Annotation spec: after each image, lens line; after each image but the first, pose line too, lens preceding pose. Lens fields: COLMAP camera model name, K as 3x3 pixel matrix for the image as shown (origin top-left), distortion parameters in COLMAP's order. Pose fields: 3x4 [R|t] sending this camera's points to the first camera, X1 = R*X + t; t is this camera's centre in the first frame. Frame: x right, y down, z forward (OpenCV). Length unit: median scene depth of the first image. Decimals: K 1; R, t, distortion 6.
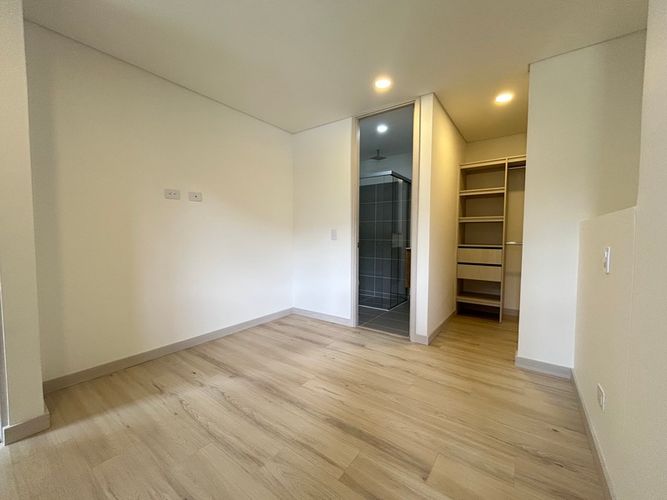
lens RADIAL K [[269.1, 0, 338.2], [0, 269.1, 250.6], [0, 0, 1]] dist [-0.000160, -0.000208]
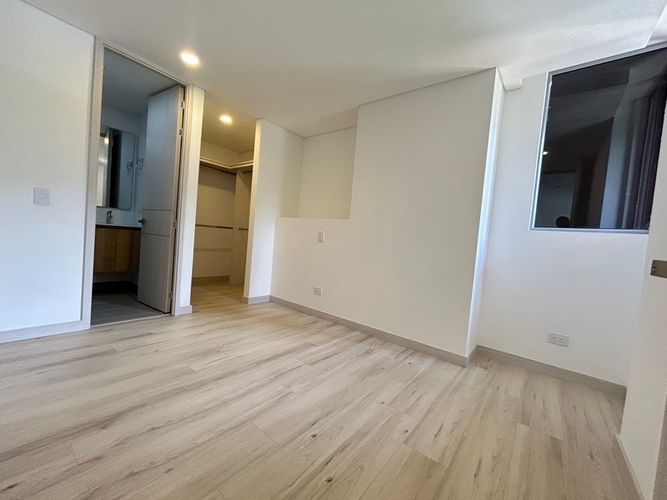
lens RADIAL K [[269.1, 0, 329.5], [0, 269.1, 250.3], [0, 0, 1]] dist [-0.000160, -0.000208]
pose [[0.069030, -0.045711, 0.996567, -0.902350], [-0.029307, 0.998426, 0.047826, 0.023615], [-0.997184, -0.032507, 0.067582, 0.438373]]
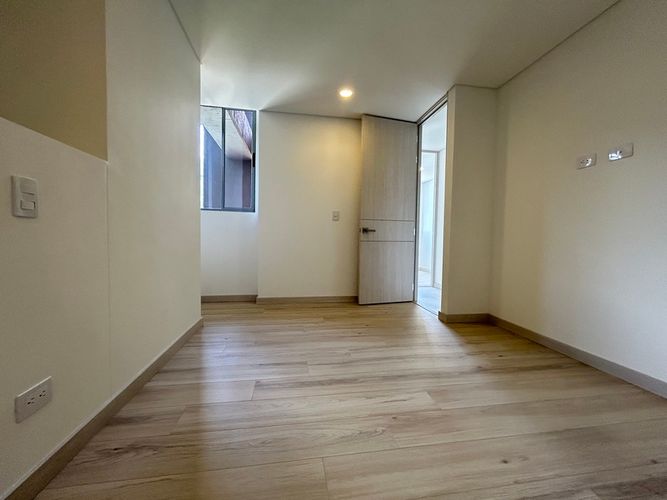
lens RADIAL K [[269.1, 0, 333.0], [0, 269.1, 248.7], [0, 0, 1]] dist [-0.000160, -0.000208]
pose [[-0.714997, 0.008916, -0.699070, 0.544161], [-0.064219, 0.994854, 0.078370, 0.034633], [0.696172, 0.100928, -0.710745, 1.188442]]
